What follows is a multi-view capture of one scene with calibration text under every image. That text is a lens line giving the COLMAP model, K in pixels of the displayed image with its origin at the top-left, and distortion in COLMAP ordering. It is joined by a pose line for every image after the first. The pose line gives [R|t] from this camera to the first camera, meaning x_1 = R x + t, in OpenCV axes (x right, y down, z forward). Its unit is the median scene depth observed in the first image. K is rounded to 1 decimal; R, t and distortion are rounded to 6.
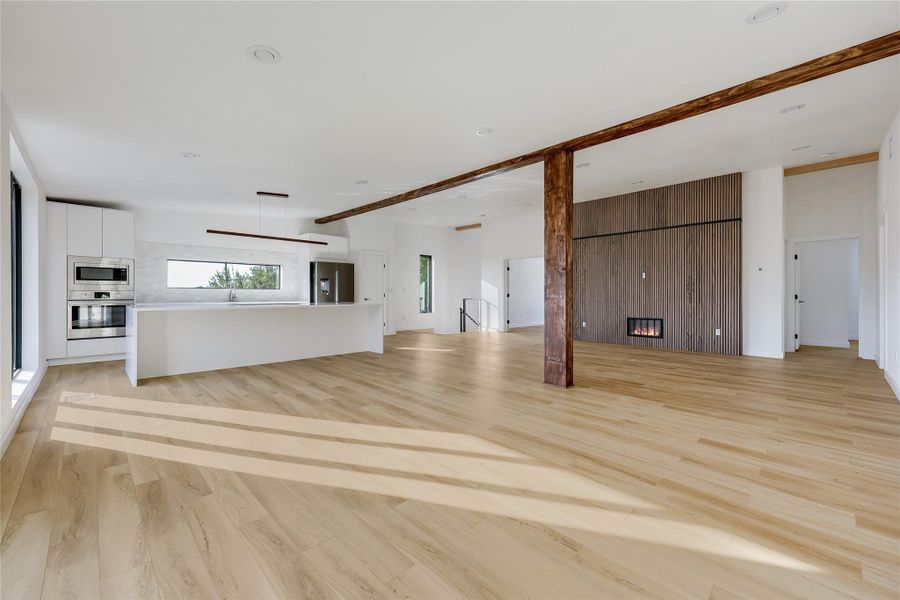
lens RADIAL K [[363.7, 0, 454.3], [0, 363.7, 295.4], [0, 0, 1]] dist [0.000236, 0.000036]
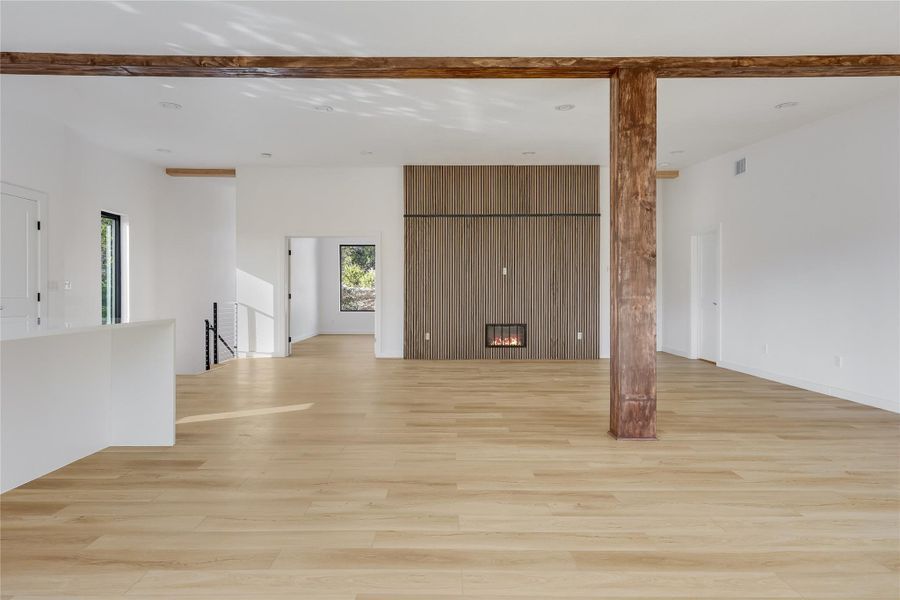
lens RADIAL K [[457.8, 0, 443.2], [0, 457.8, 298.2], [0, 0, 1]] dist [0.004653, 0.001008]
pose [[0.707719, -0.005946, 0.706469, -0.303853], [0.002162, 0.999978, 0.006250, -0.001559], [-0.706491, -0.002896, 0.707716, 0.391736]]
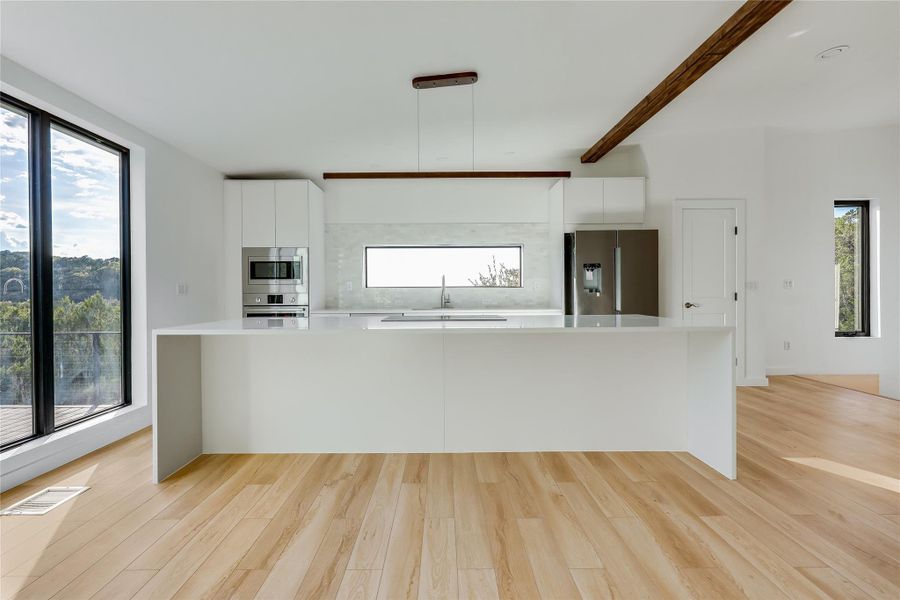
lens RADIAL K [[419.7, 0, 445.8], [0, 419.7, 291.1], [0, 0, 1]] dist [-0.001602, -0.000437]
pose [[0.707800, -0.013333, -0.706287, -0.102678], [0.006153, 0.999900, -0.012709, -0.003414], [0.706386, 0.004649, 0.707812, 0.492735]]
